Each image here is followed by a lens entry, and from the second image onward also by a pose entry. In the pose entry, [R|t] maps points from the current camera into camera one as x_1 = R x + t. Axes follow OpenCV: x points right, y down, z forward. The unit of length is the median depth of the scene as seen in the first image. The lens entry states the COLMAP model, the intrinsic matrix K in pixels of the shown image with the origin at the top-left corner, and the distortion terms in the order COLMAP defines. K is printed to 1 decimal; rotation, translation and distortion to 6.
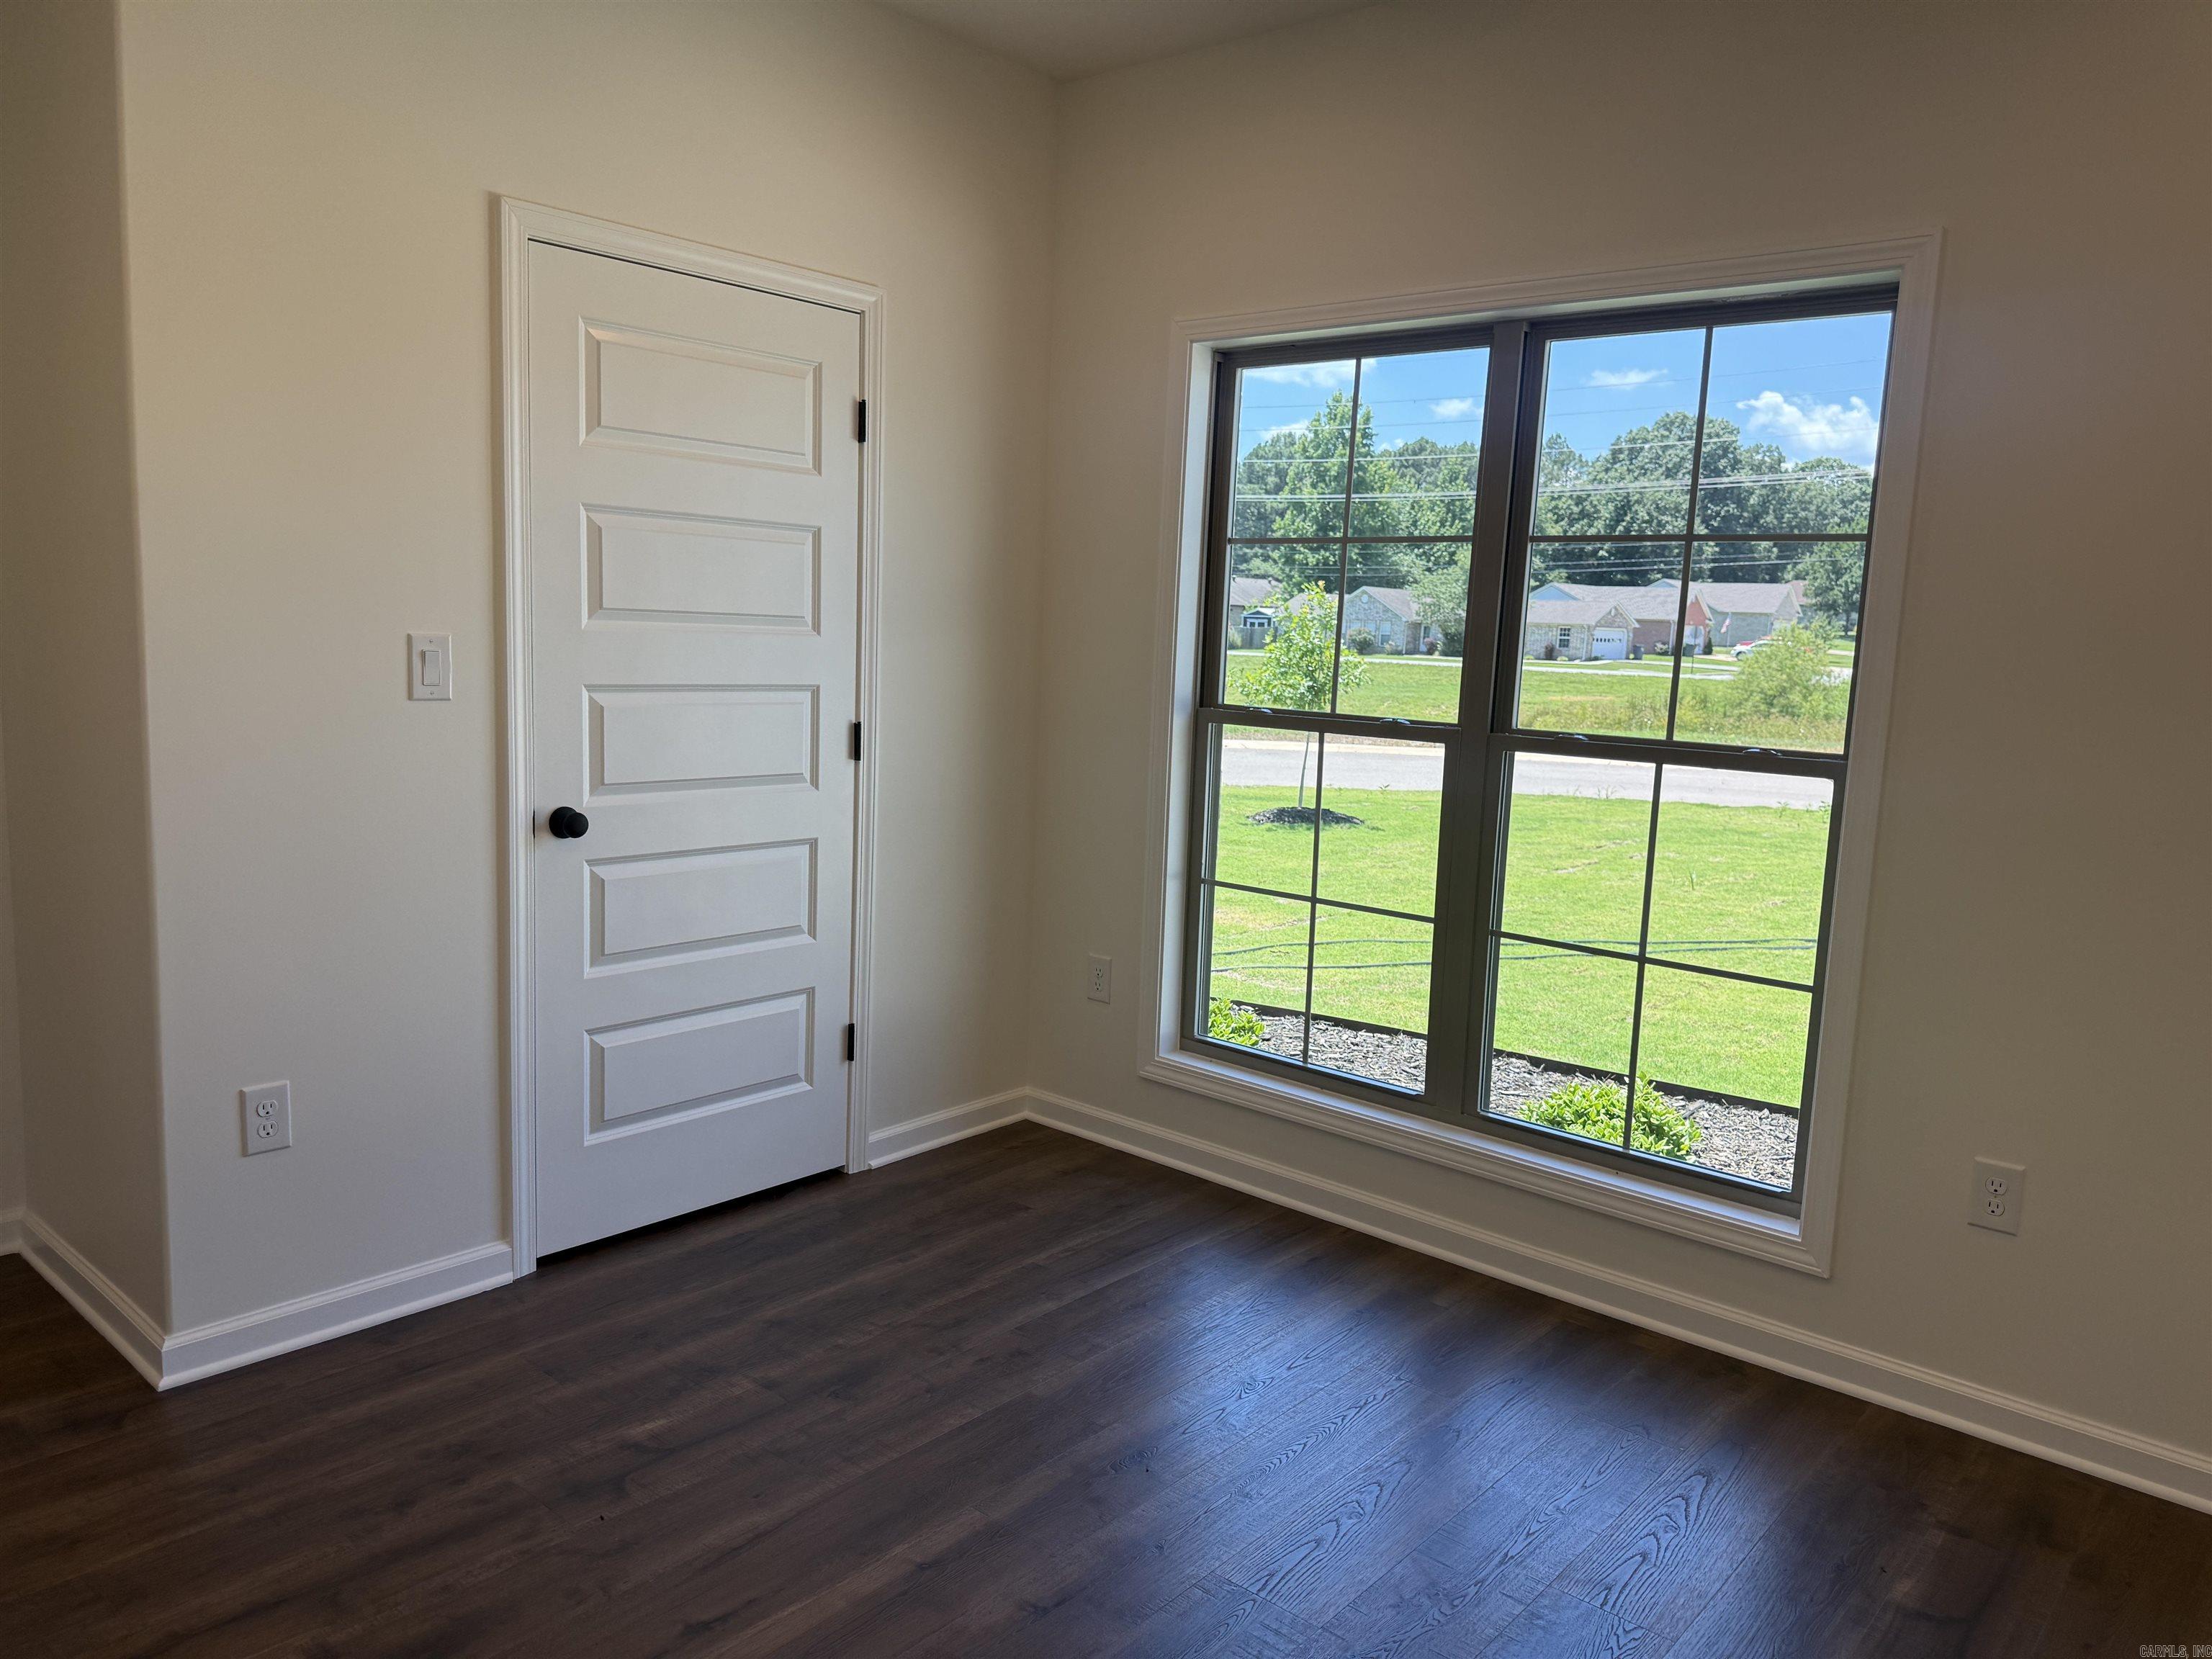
lens RADIAL K [[1561.4, 0, 1104.4], [0, 1561.4, 829.2], [0, 0, 1]] dist [0.075335, -0.090212]
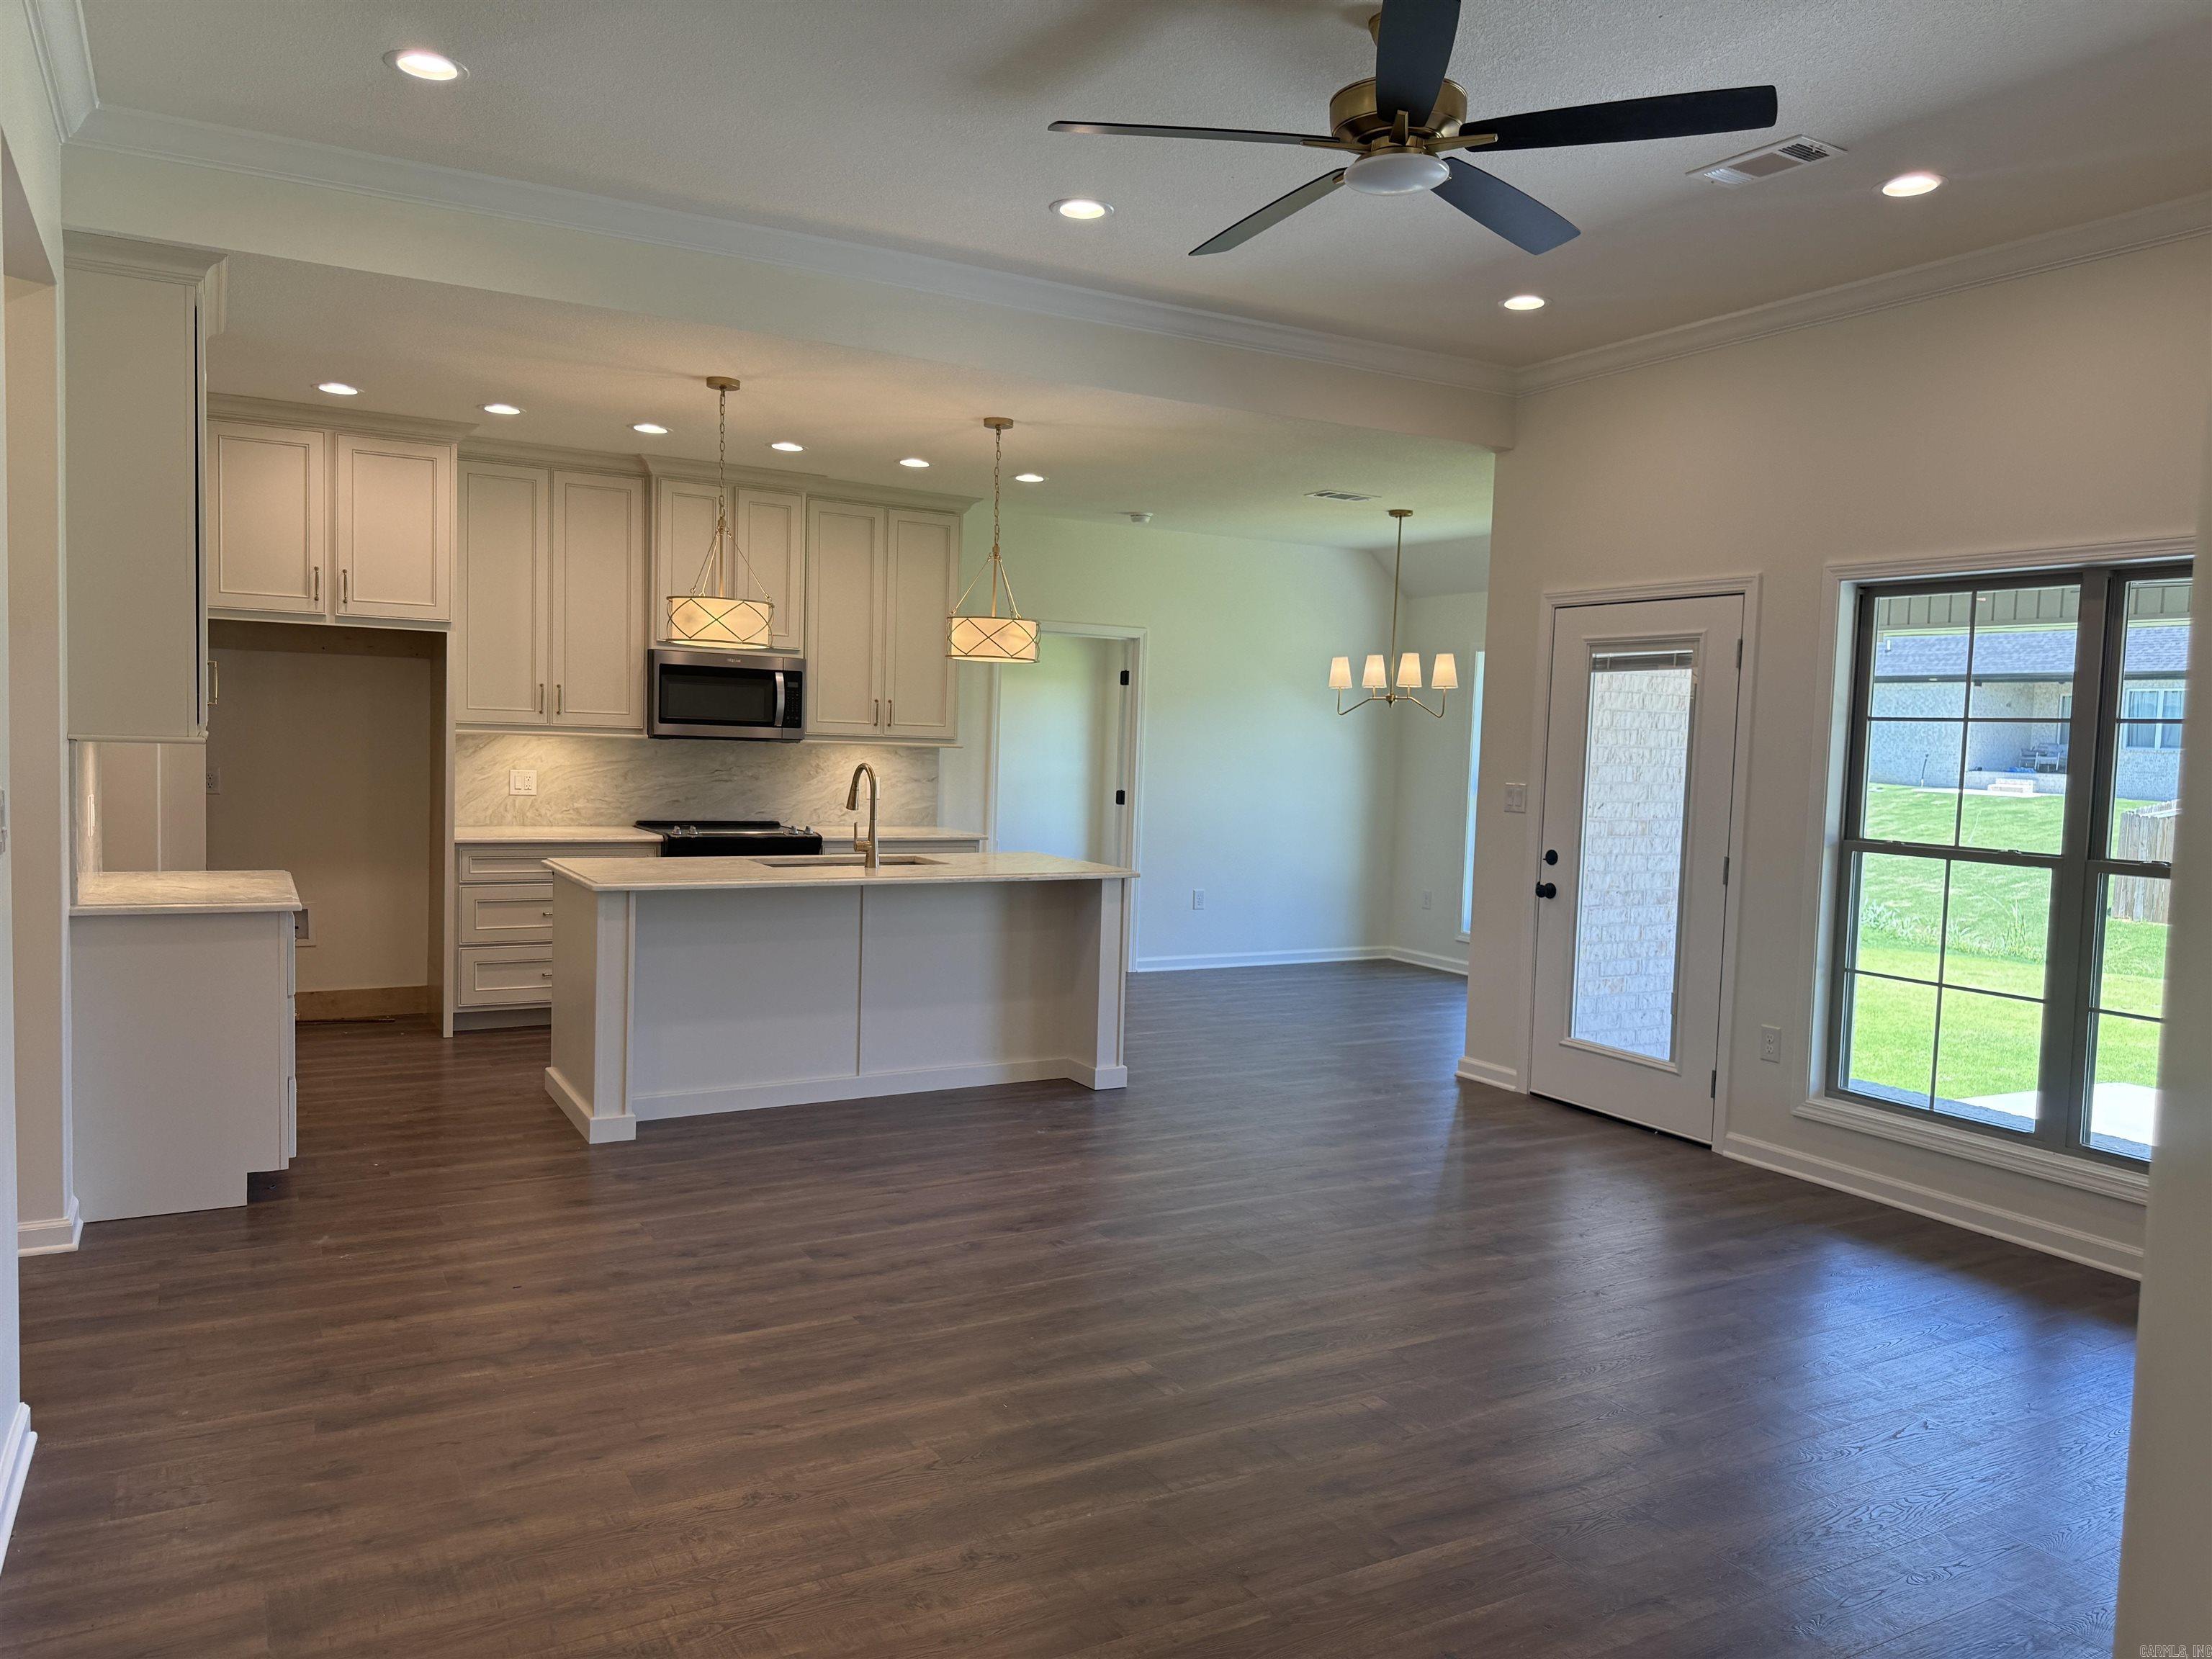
lens RADIAL K [[1553.2, 0, 1096.3], [0, 1553.2, 828.6], [0, 0, 1]] dist [0.060899, -0.087944]
pose [[0.945838, 0.004678, -0.324605, -0.794970], [-0.030880, 0.996659, -0.075615, 0.251307], [0.323167, 0.081544, 0.942822, -3.557109]]
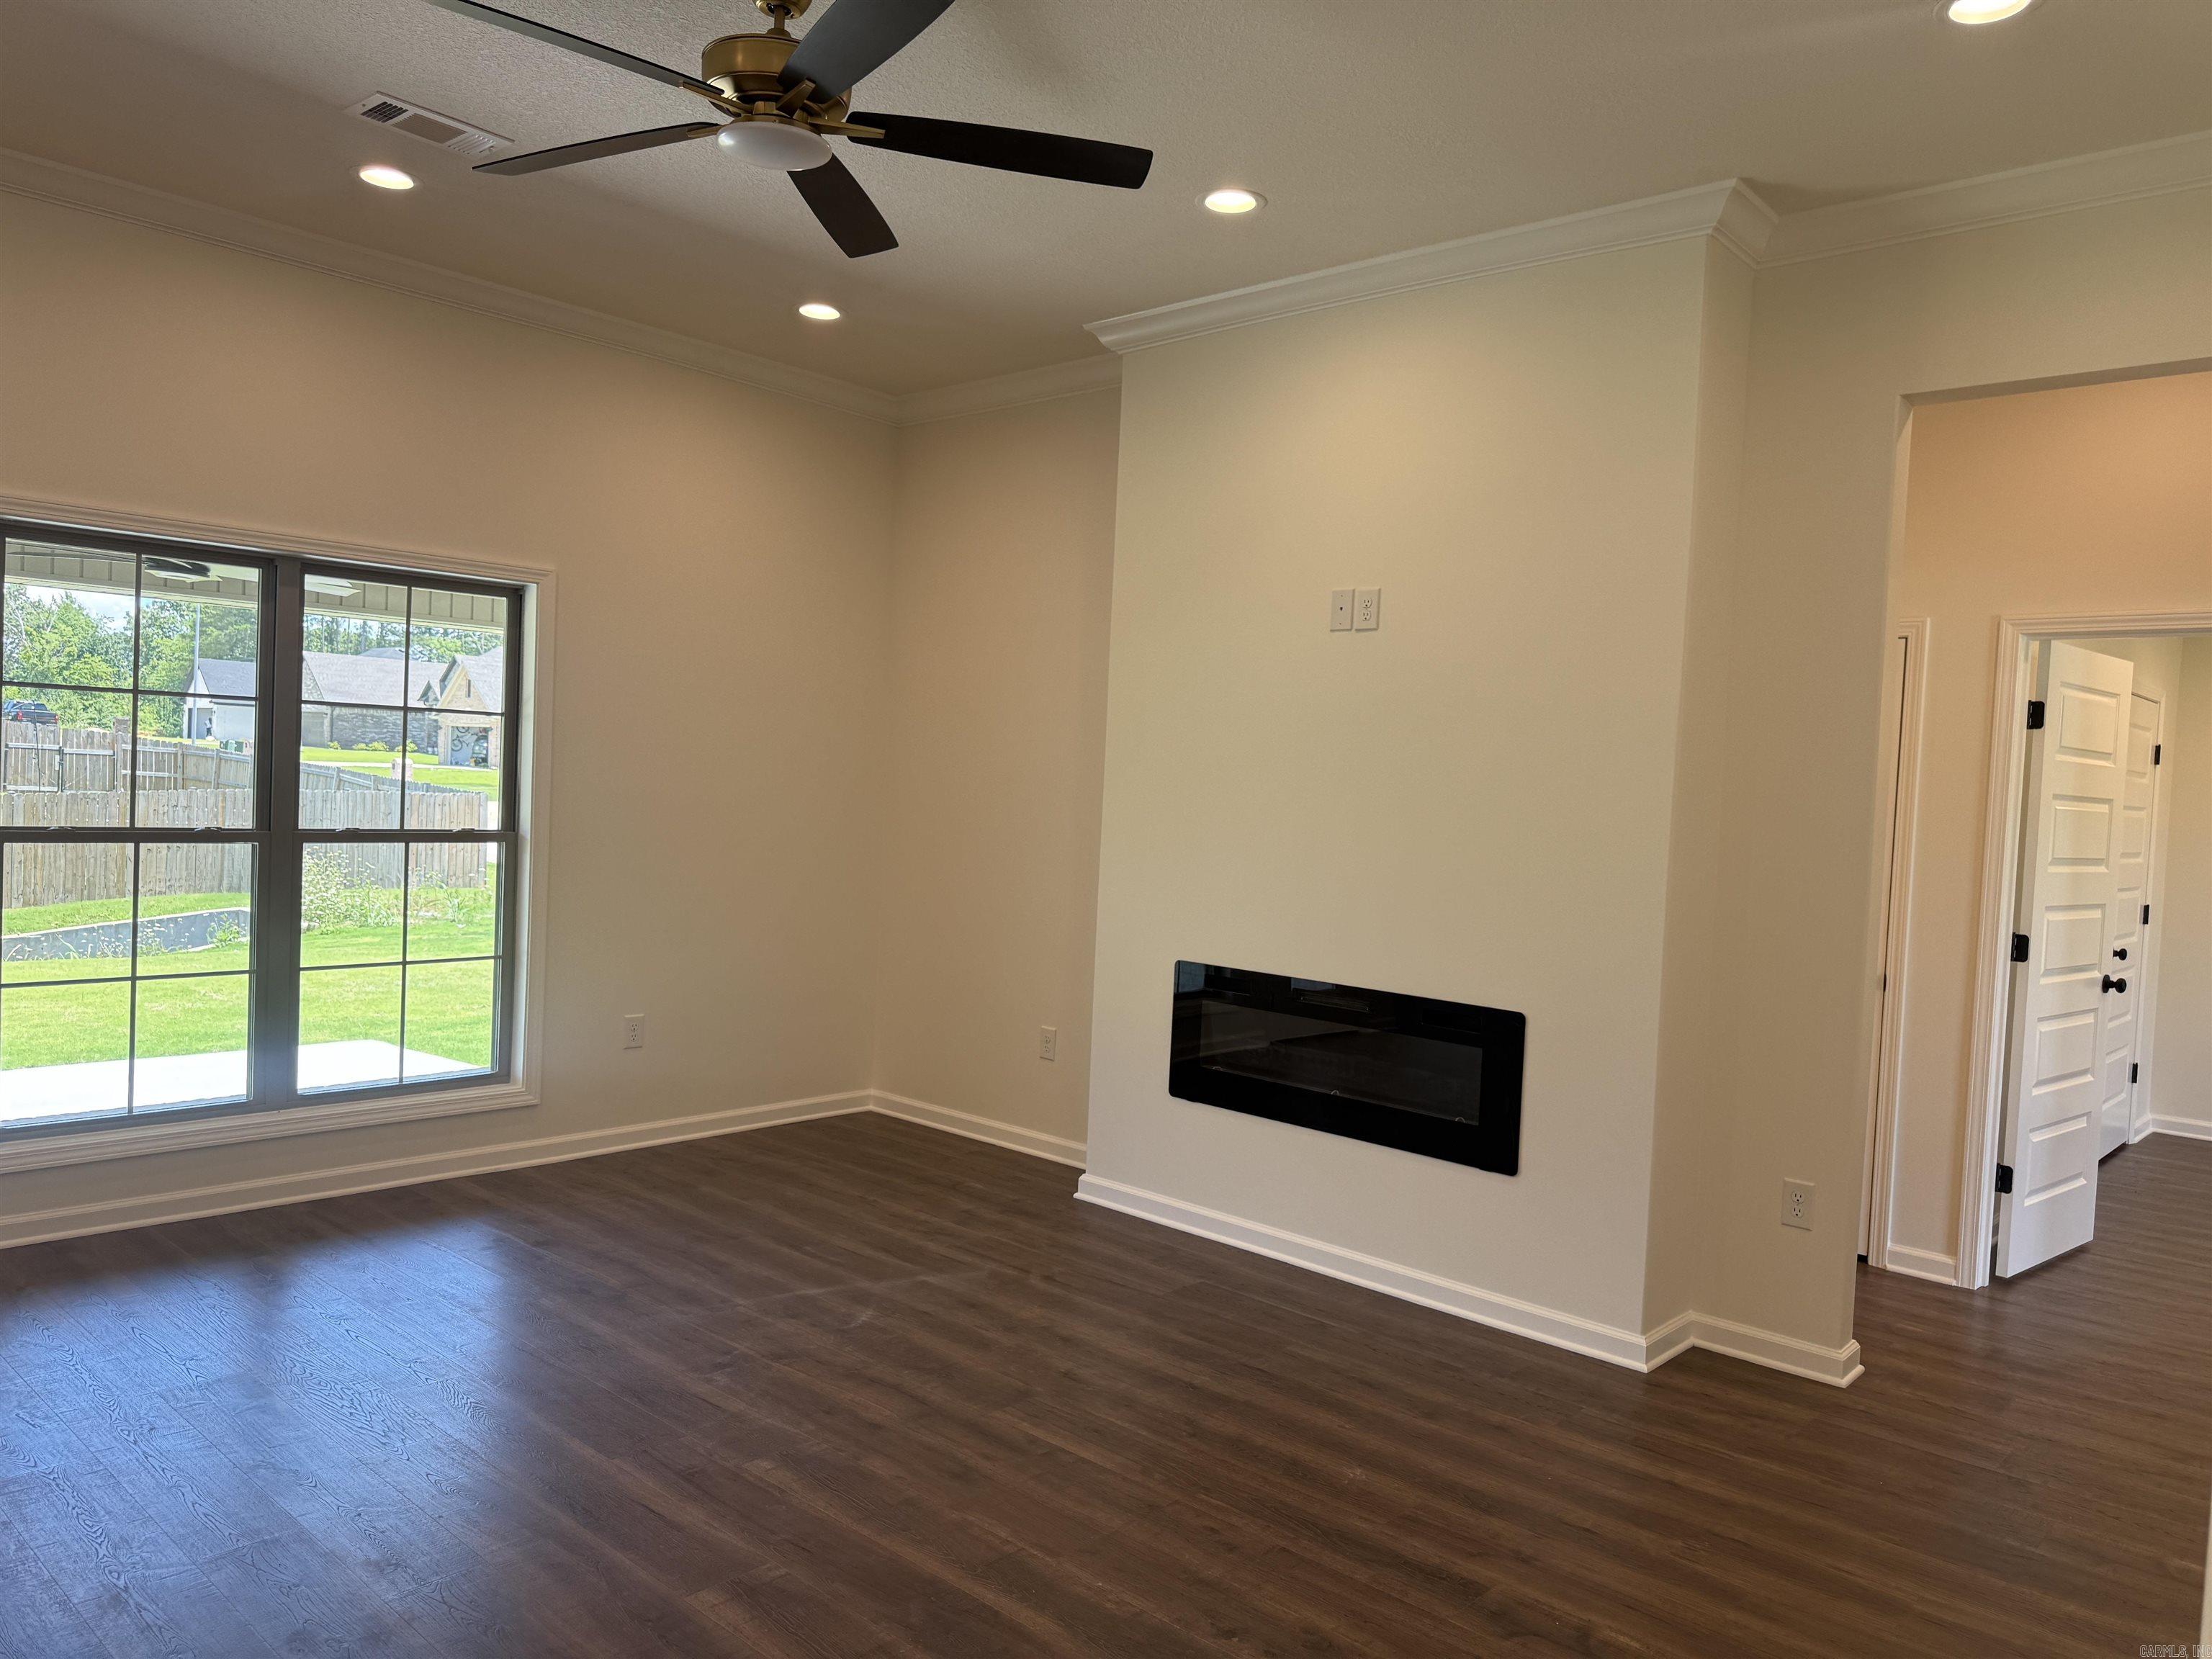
lens RADIAL K [[1563.6, 0, 1106.6], [0, 1563.6, 831.2], [0, 0, 1]] dist [0.132082, -0.231192]
pose [[0.015863, -0.080882, 0.996597, -7.671276], [0.082208, 0.993454, 0.079319, -0.743196], [-0.996489, 0.080670, 0.022409, 1.349100]]
